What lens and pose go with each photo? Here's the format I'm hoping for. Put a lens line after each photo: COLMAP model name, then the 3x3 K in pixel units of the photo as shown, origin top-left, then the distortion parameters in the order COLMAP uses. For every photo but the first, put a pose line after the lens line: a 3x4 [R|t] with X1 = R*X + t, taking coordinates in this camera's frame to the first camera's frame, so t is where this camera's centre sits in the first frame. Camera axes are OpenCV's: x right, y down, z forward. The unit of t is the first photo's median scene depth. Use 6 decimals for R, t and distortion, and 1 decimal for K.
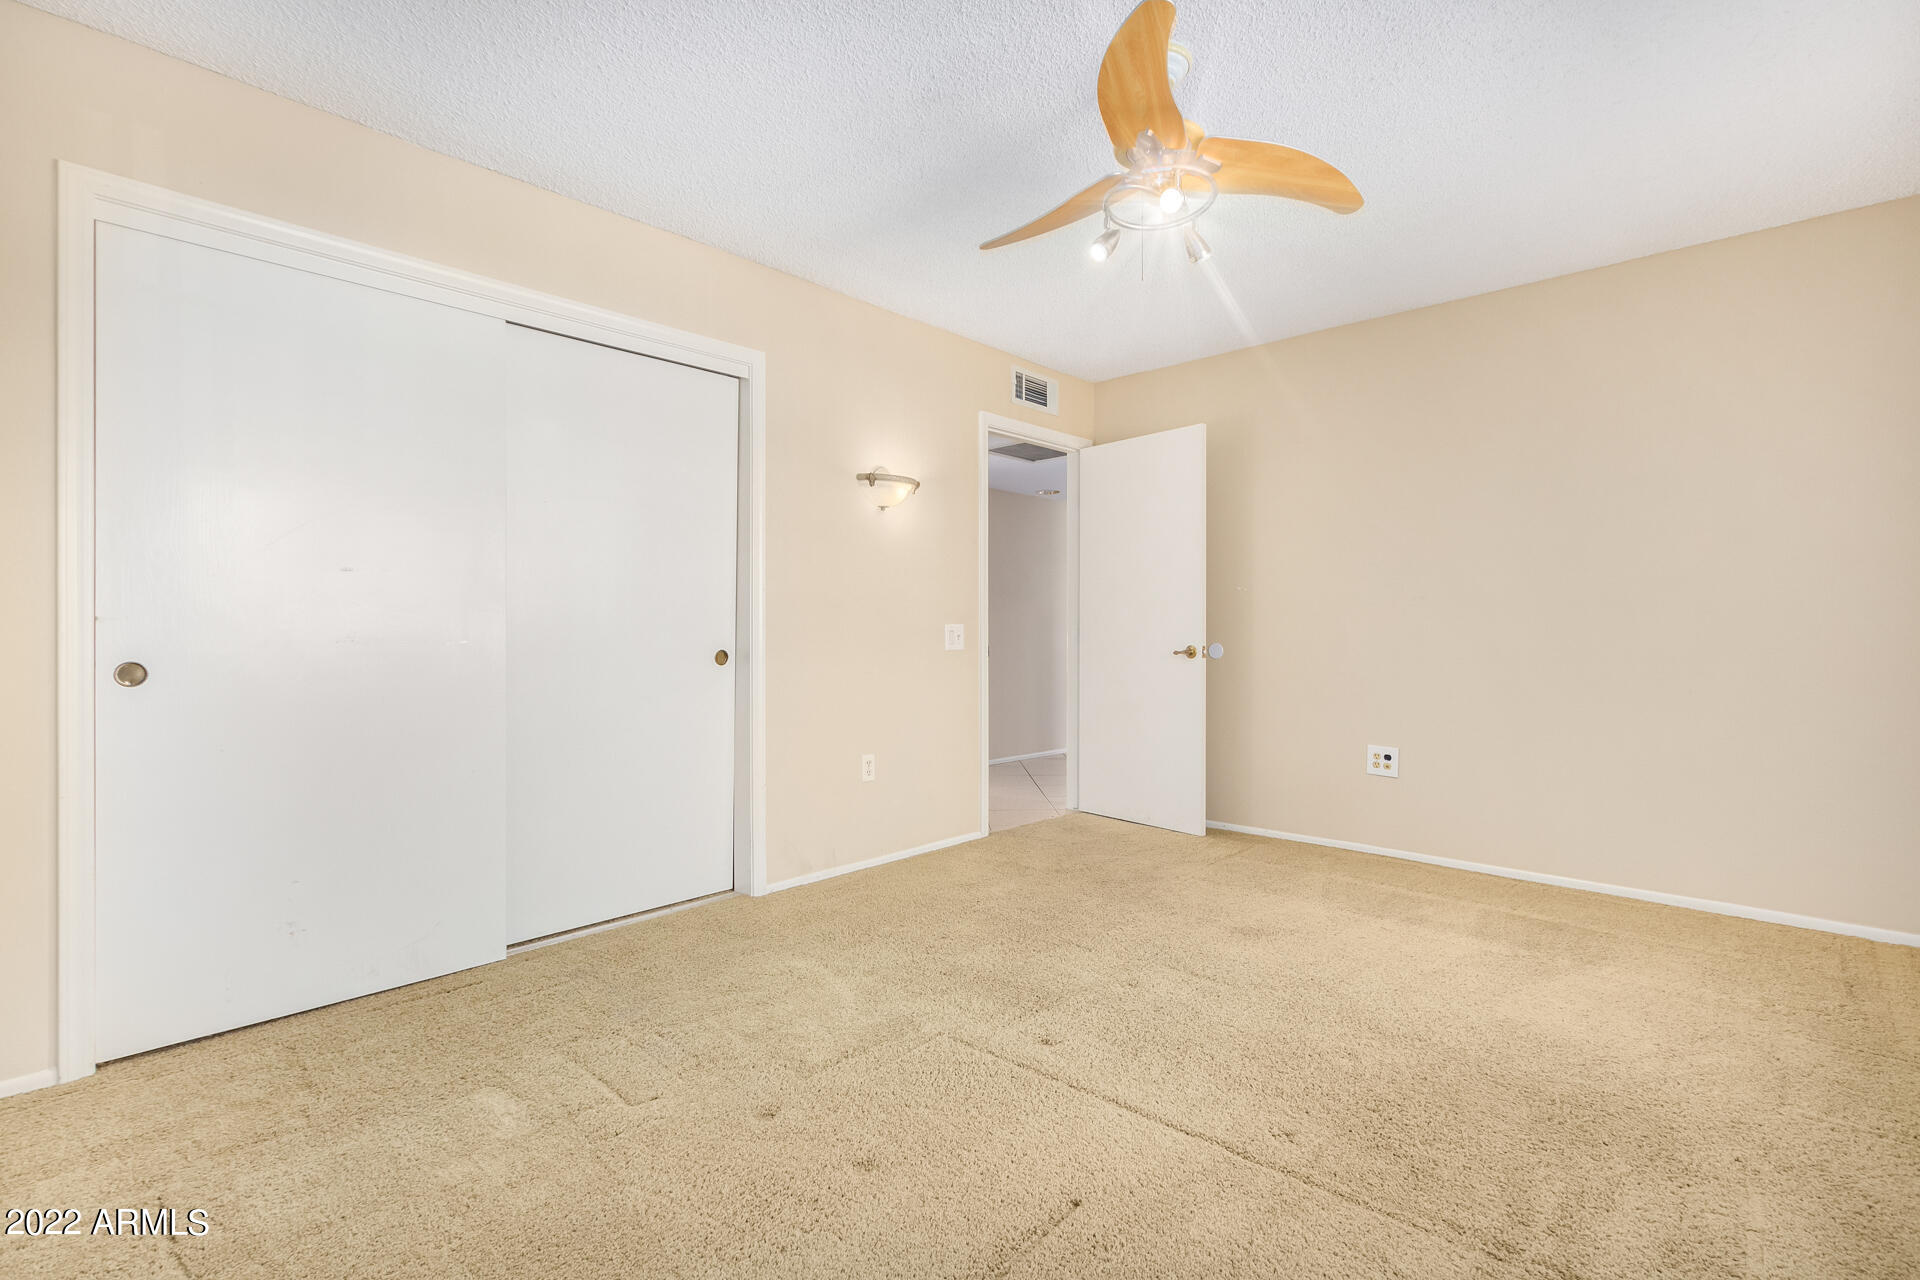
lens RADIAL K [[881.0, 0, 952.8], [0, 881.0, 638.8], [0, 0, 1]] dist [0.005049, -0.003519]
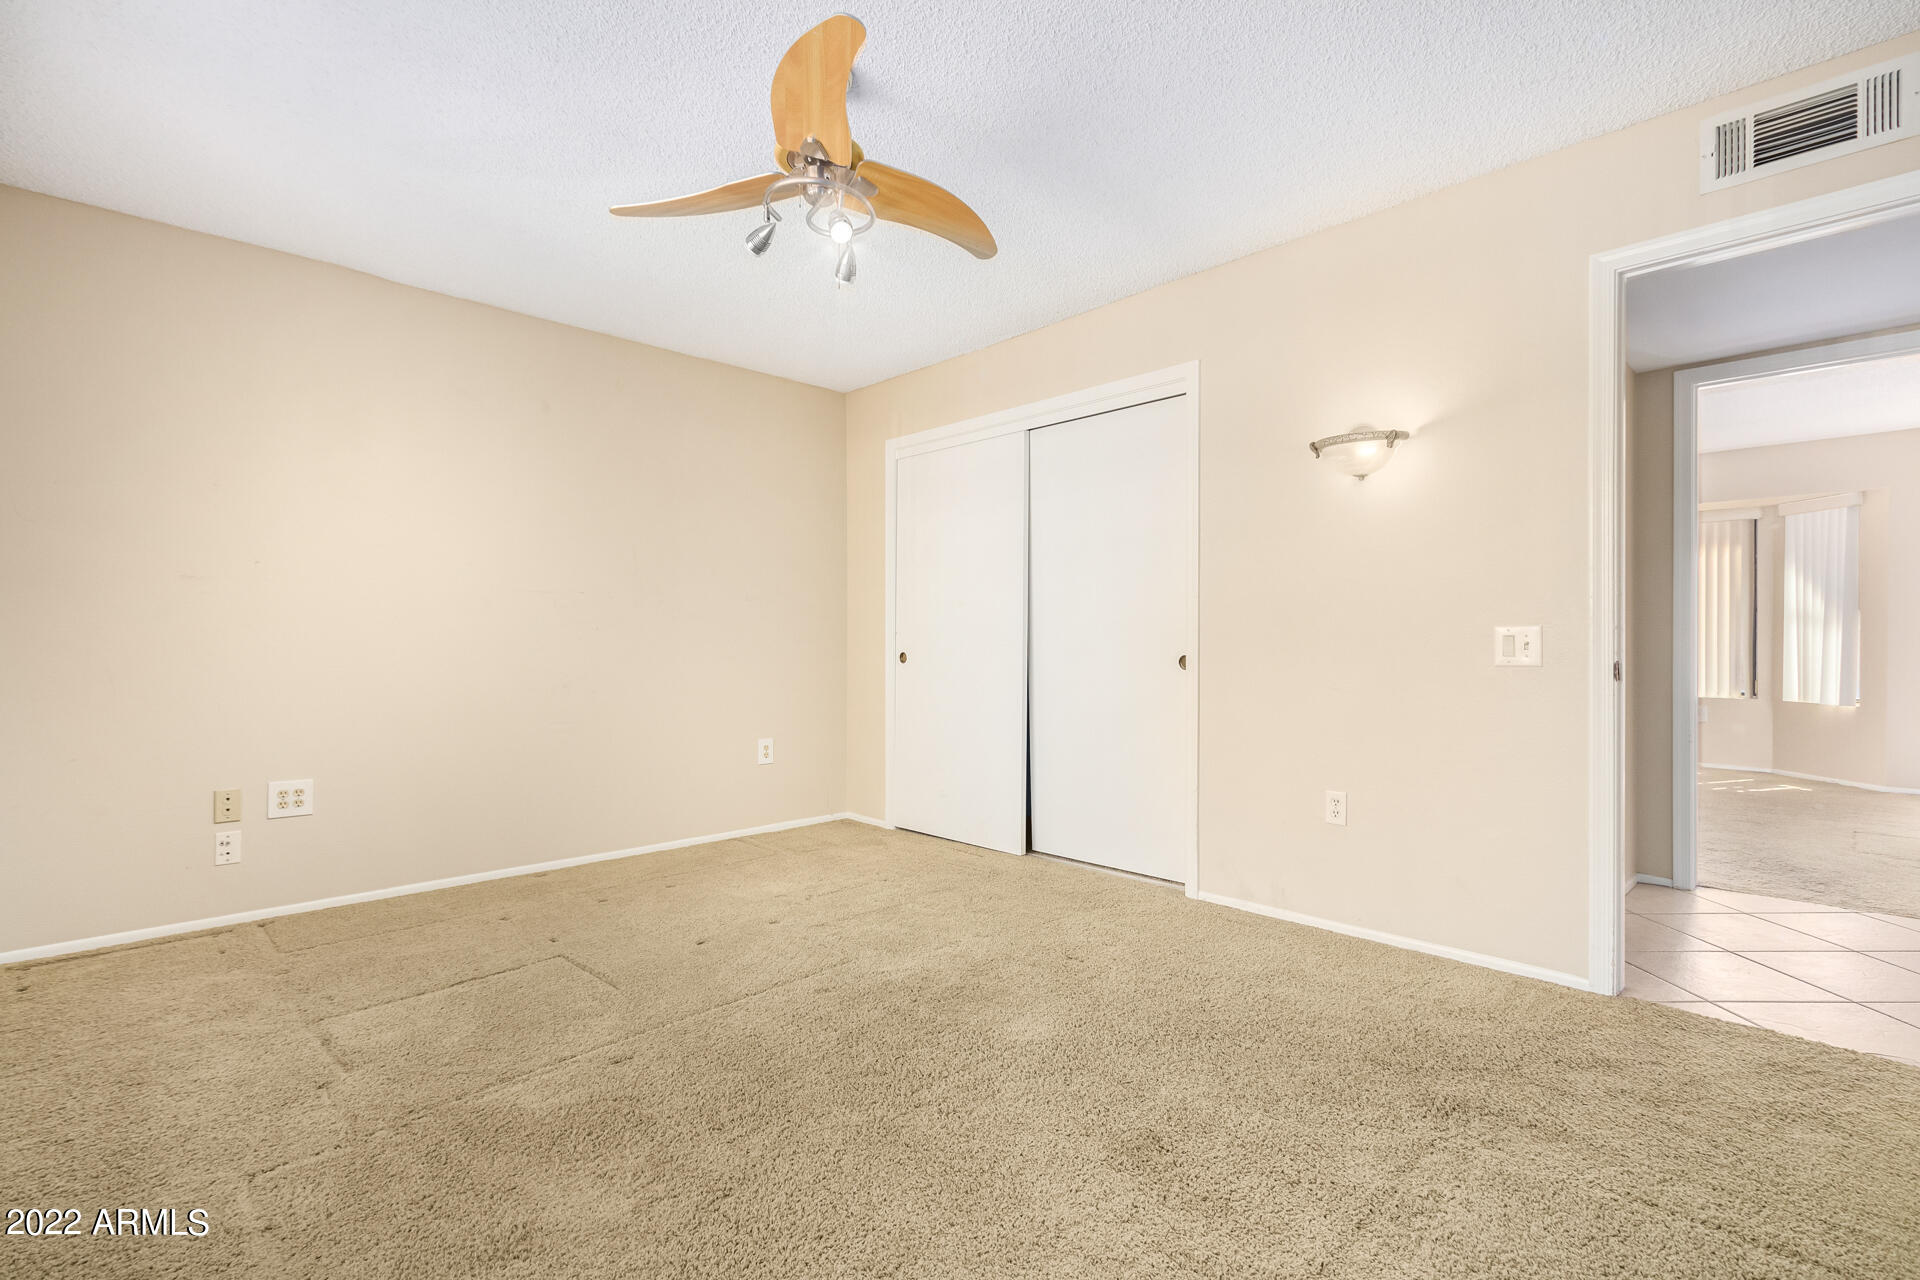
lens RADIAL K [[881.0, 0, 961.9], [0, 881.0, 642.0], [0, 0, 1]] dist [0.005049, -0.003519]
pose [[-0.049649, 0.008732, -0.998729, 0.745609], [-0.000745, 0.999961, 0.008780, -0.011205], [0.998766, 0.001180, -0.049641, 0.725703]]
